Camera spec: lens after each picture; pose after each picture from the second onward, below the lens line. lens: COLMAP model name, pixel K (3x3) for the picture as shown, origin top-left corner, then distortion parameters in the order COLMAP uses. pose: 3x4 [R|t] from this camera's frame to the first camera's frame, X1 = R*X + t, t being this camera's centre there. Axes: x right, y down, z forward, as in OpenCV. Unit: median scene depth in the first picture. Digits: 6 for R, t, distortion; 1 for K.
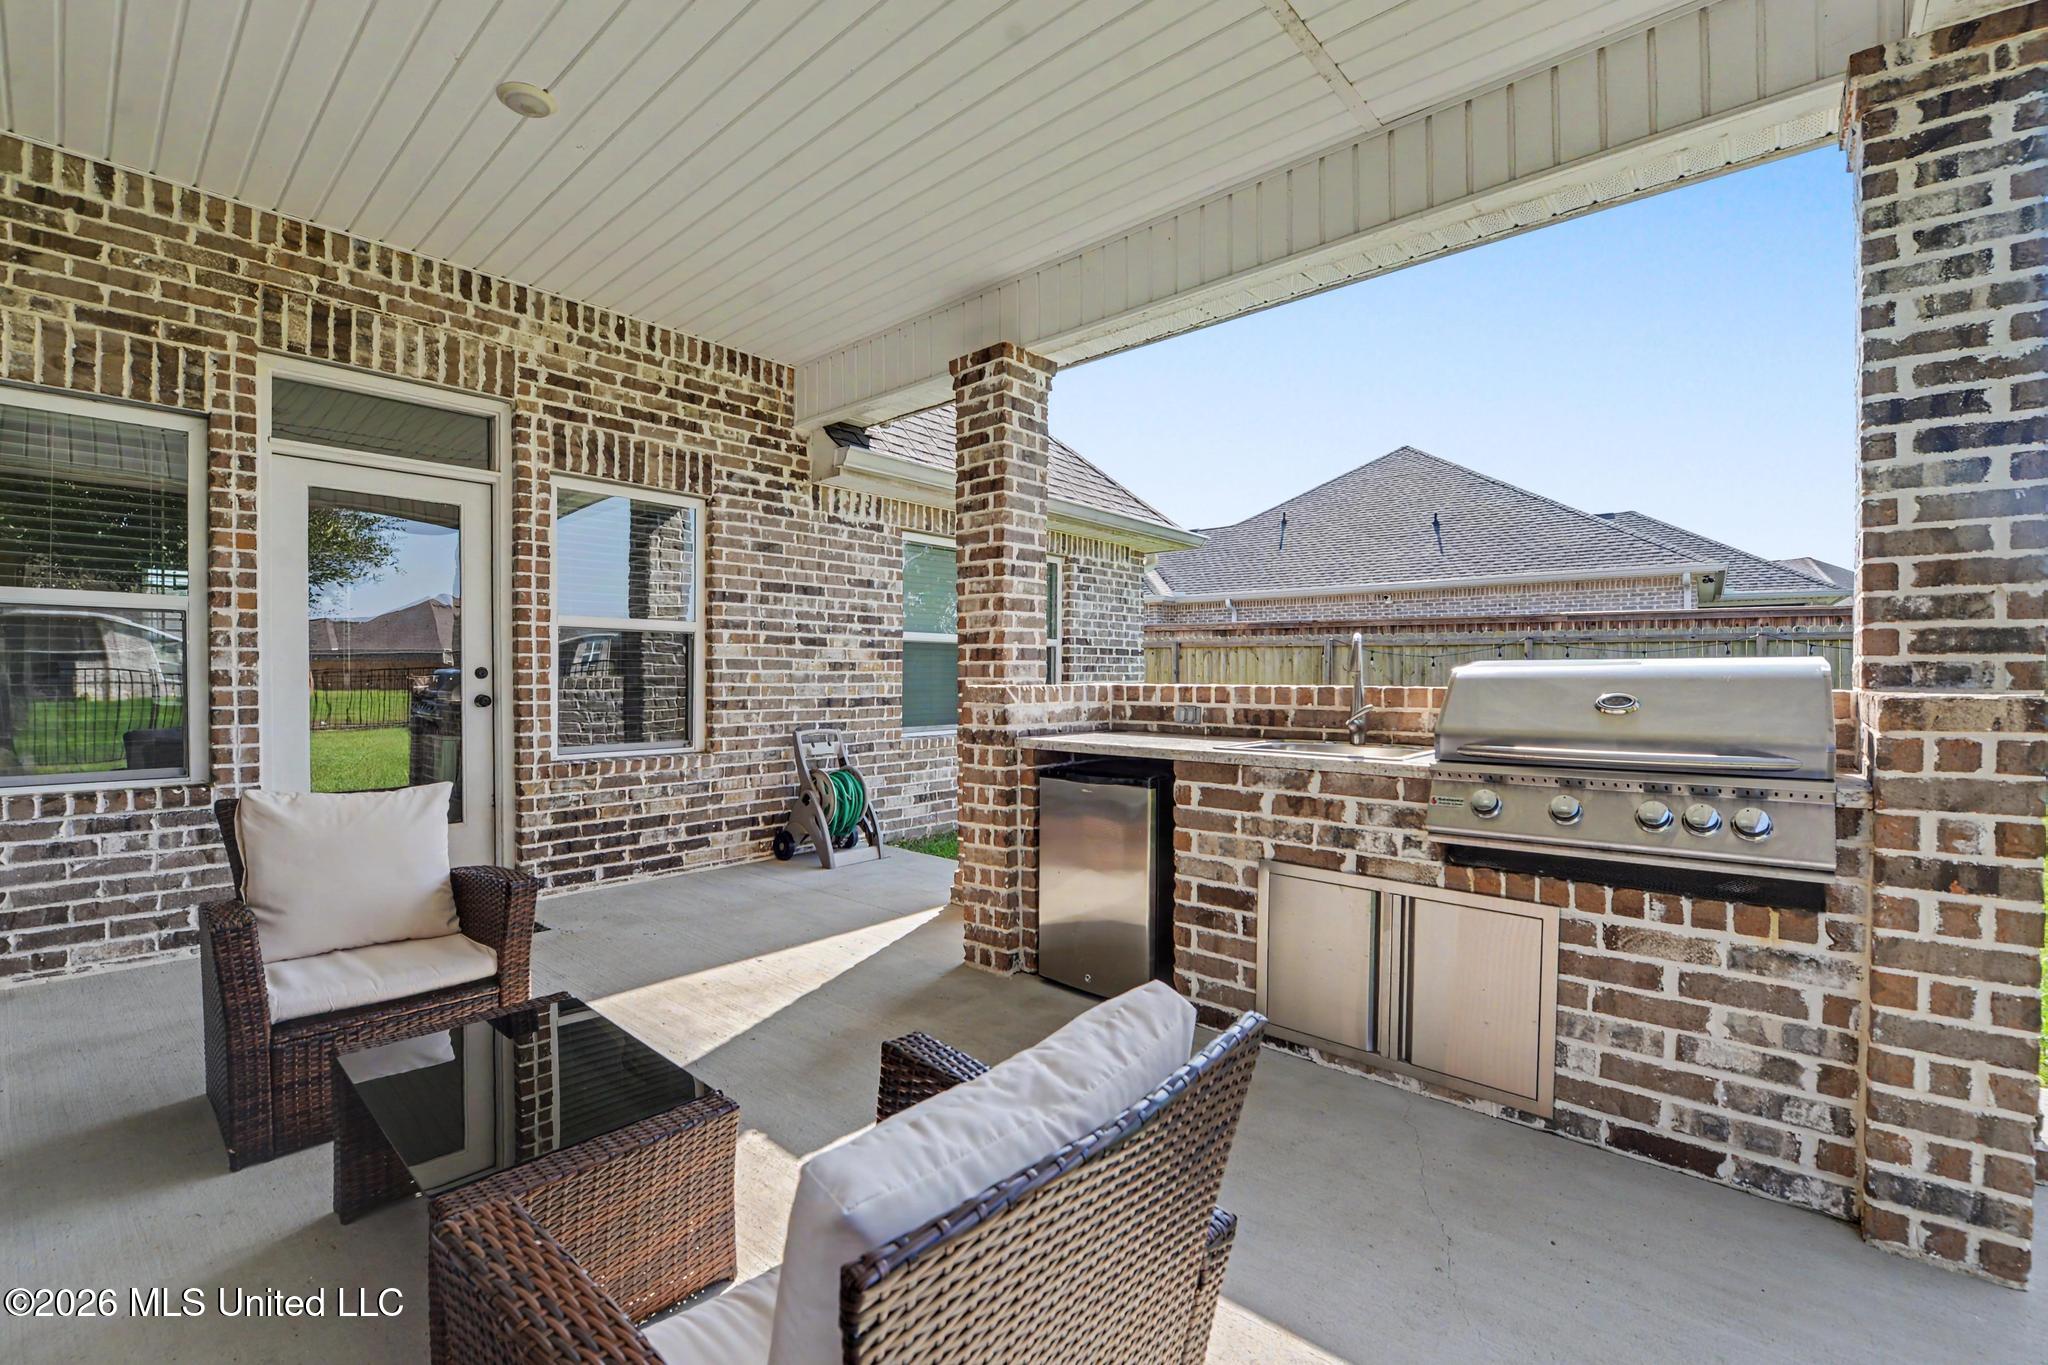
lens RADIAL K [[896.7, 0, 1029.6], [0, 896.7, 684.8], [0, 0, 1]] dist [-0.017418, -0.000969]
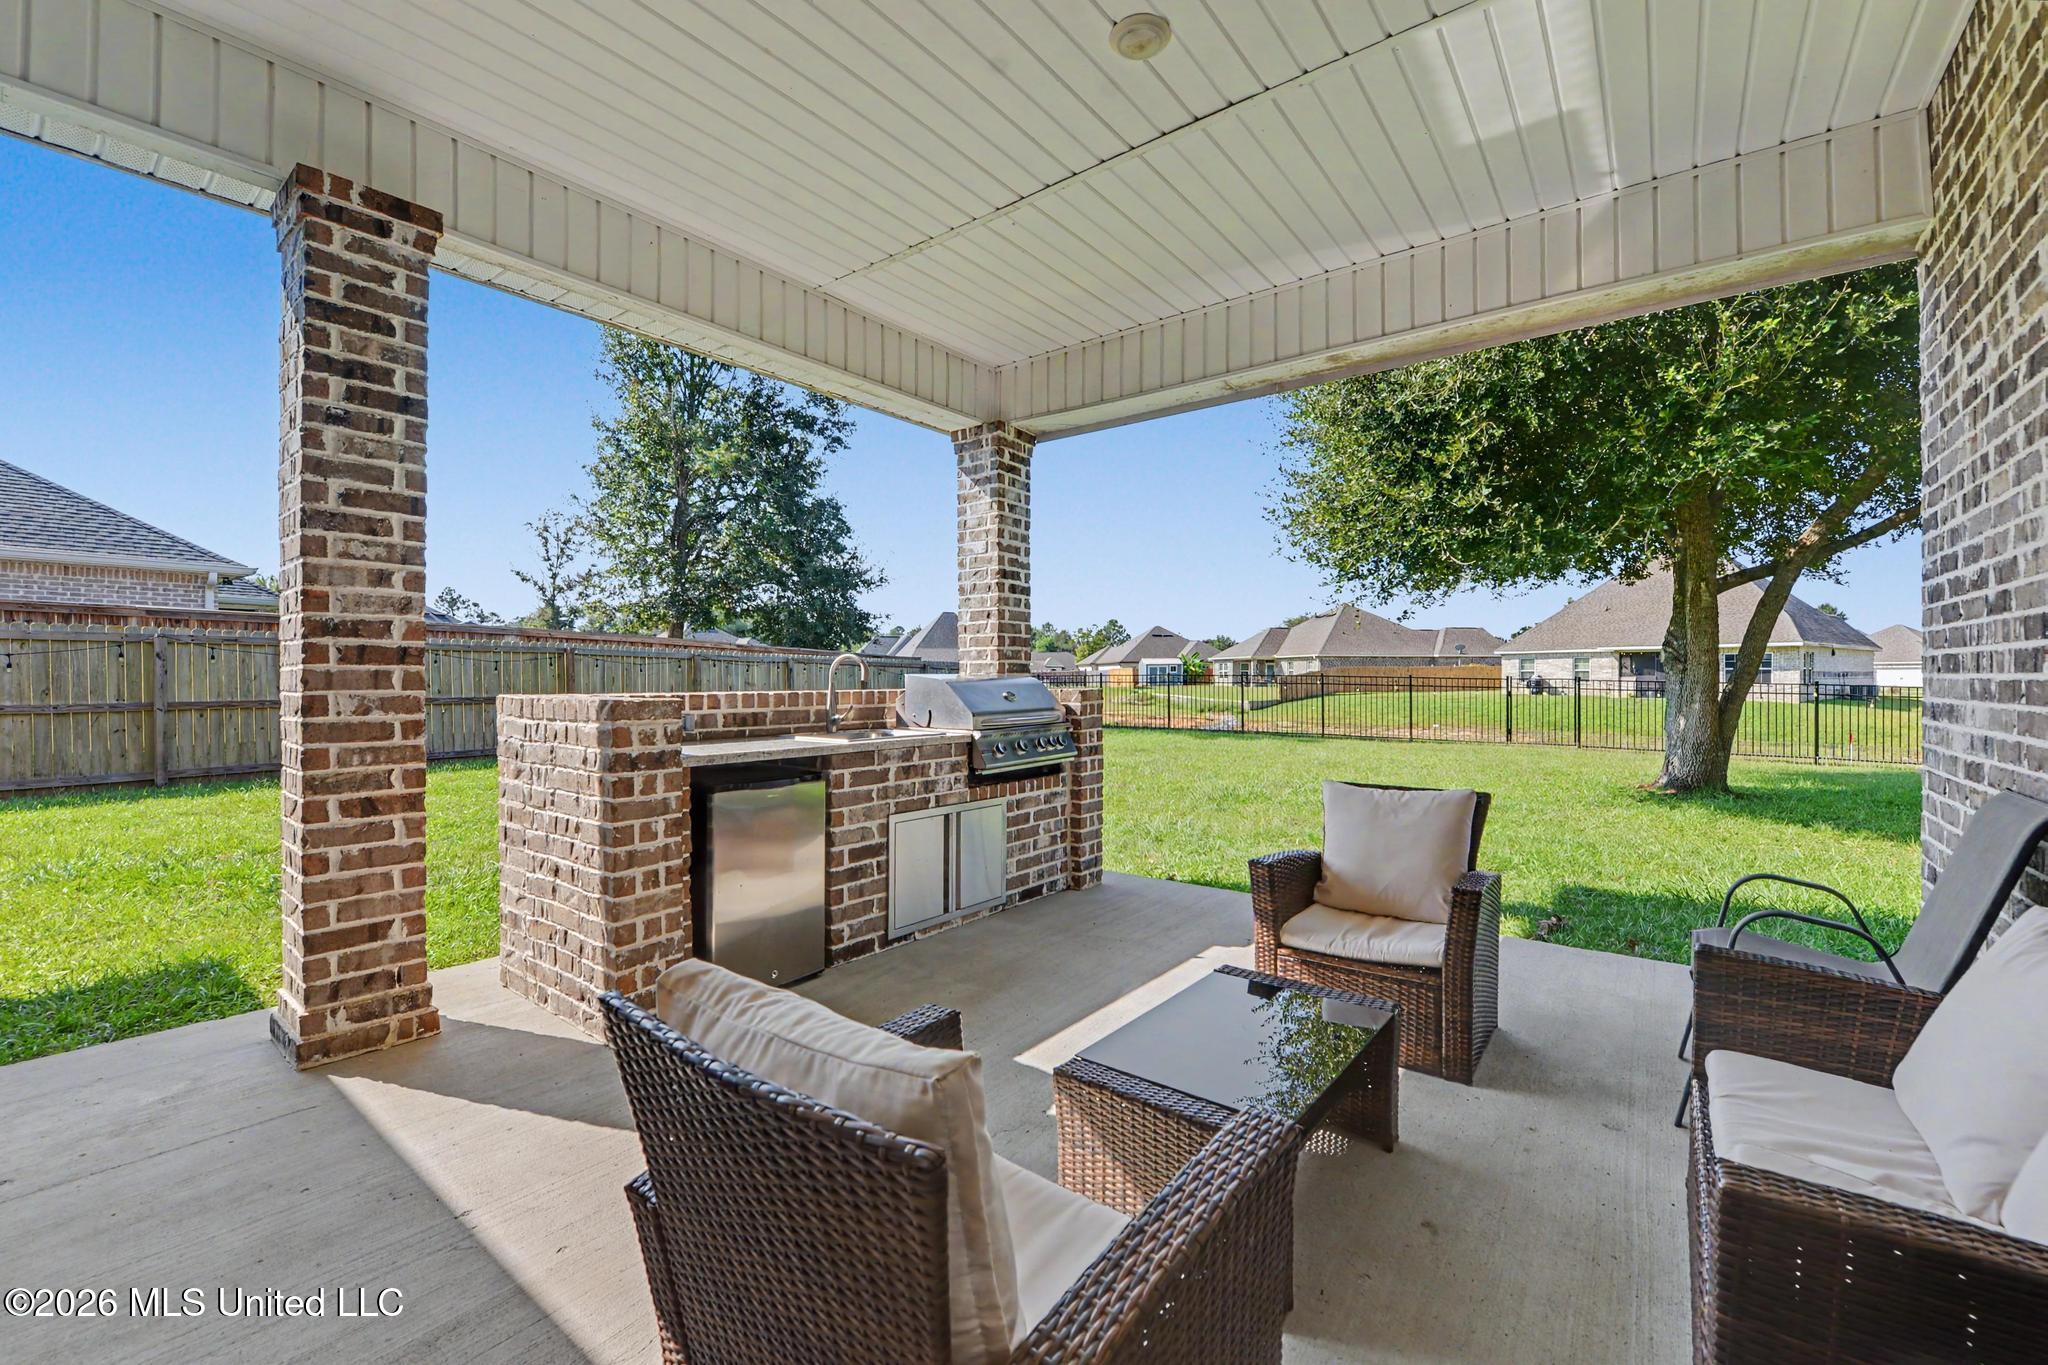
lens RADIAL K [[829.8, 0, 1026.0], [0, 829.8, 674.7], [0, 0, 1]] dist [-0.007485, -0.000633]
pose [[-0.072056, 0.001316, 0.997400, -0.882559], [0.010728, 0.999942, -0.000545, -0.018360], [-0.997343, 0.010661, -0.072066, 0.737068]]
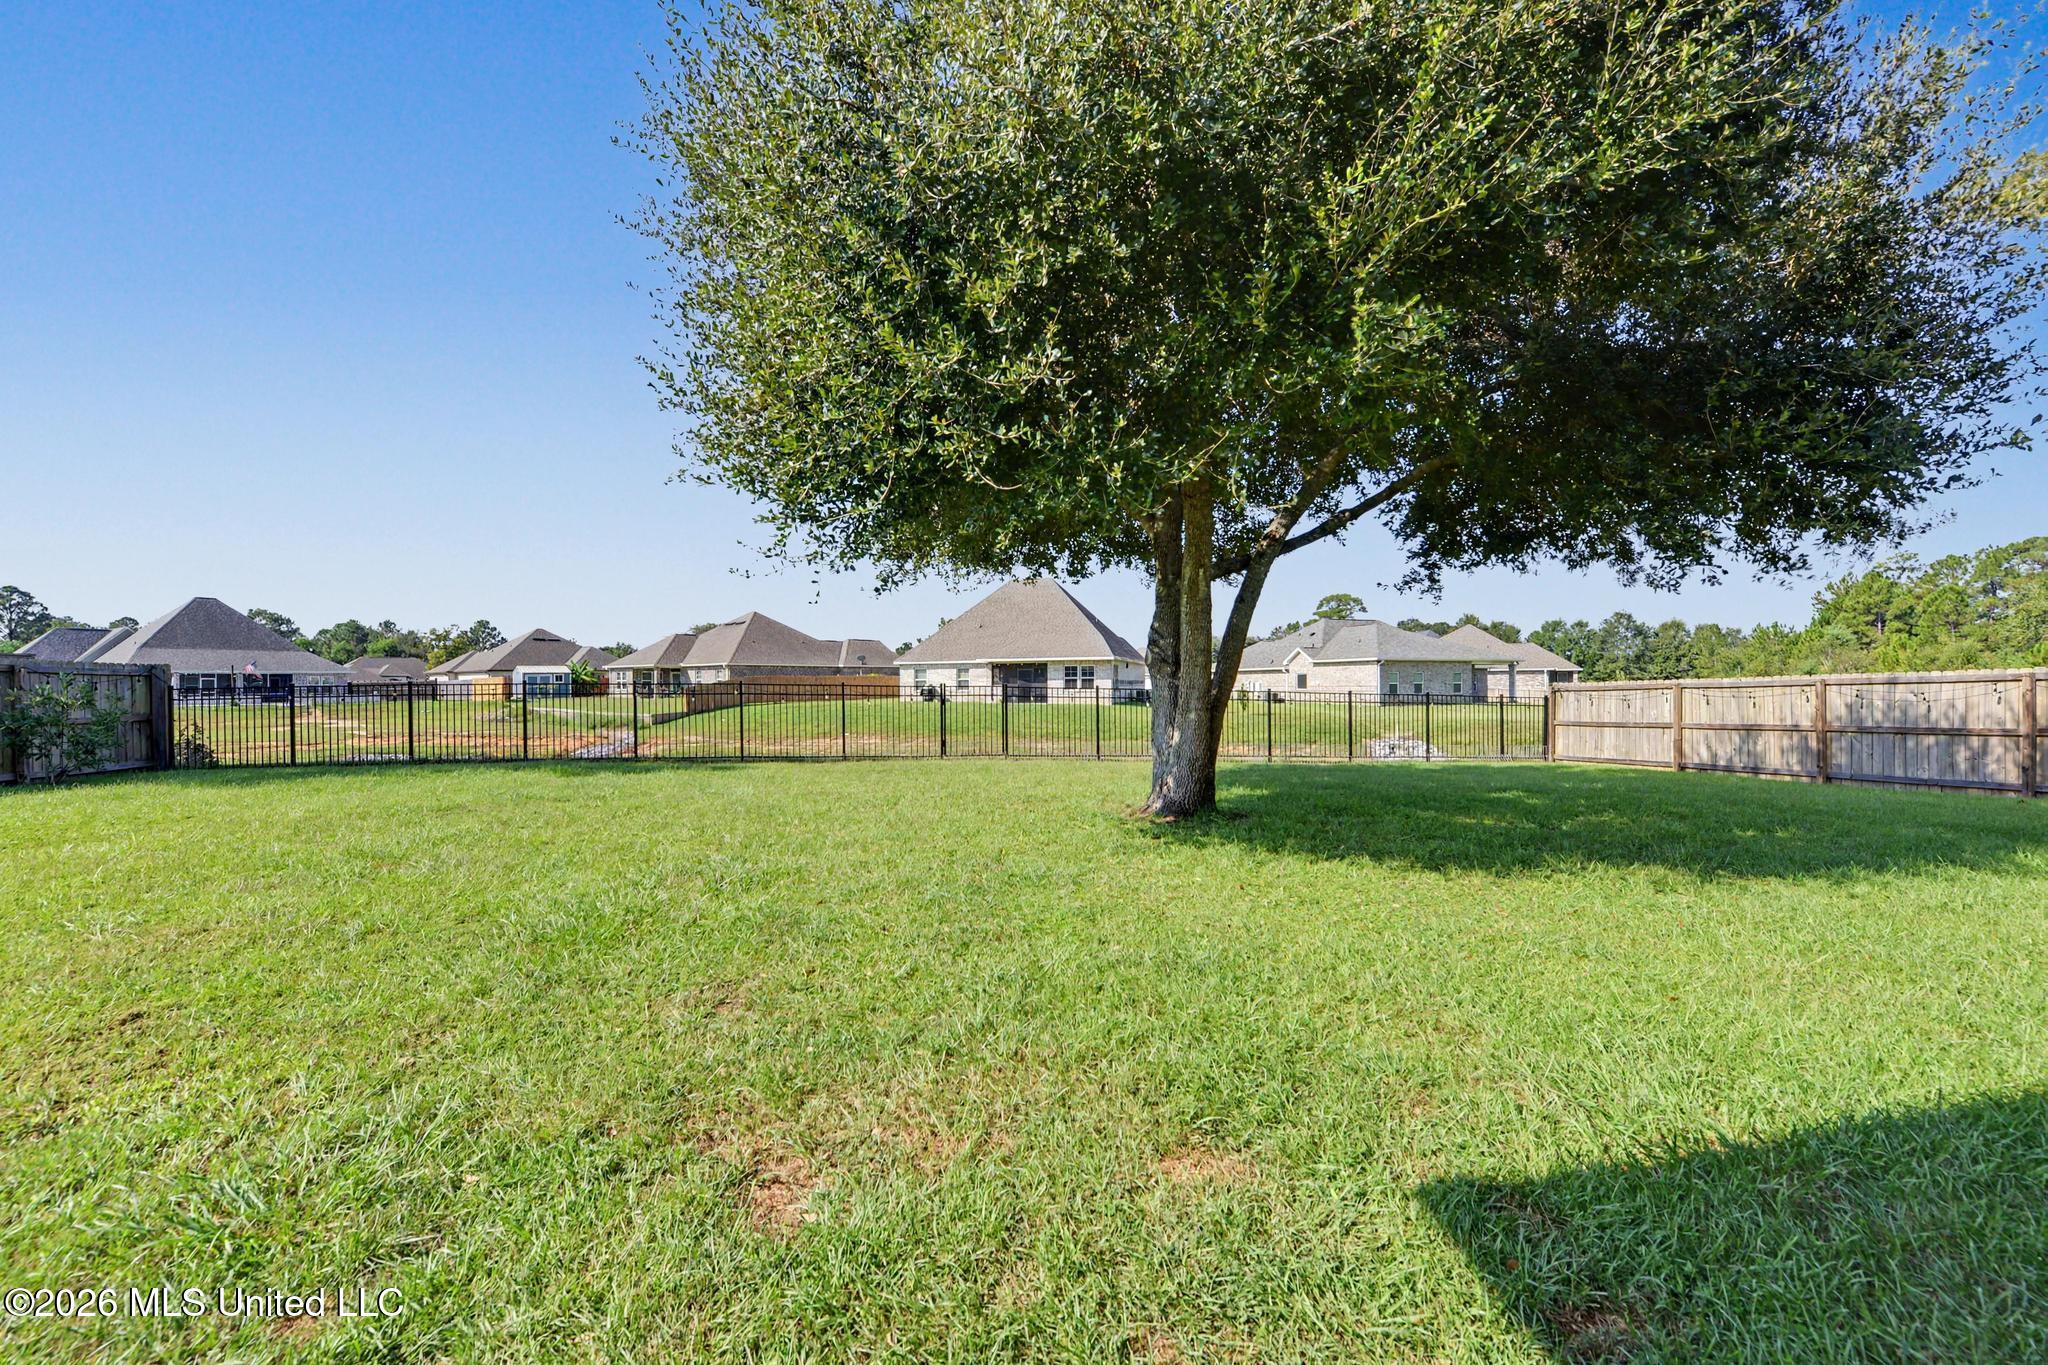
lens RADIAL K [[829.8, 0, 1017.8], [0, 829.8, 686.5], [0, 0, 1]] dist [-0.007485, -0.000633]
pose [[-0.681056, 0.001369, 0.732230, -0.557440], [0.012241, 0.999880, 0.009516, -0.013782], [-0.732129, 0.015444, -0.680991, 0.610065]]
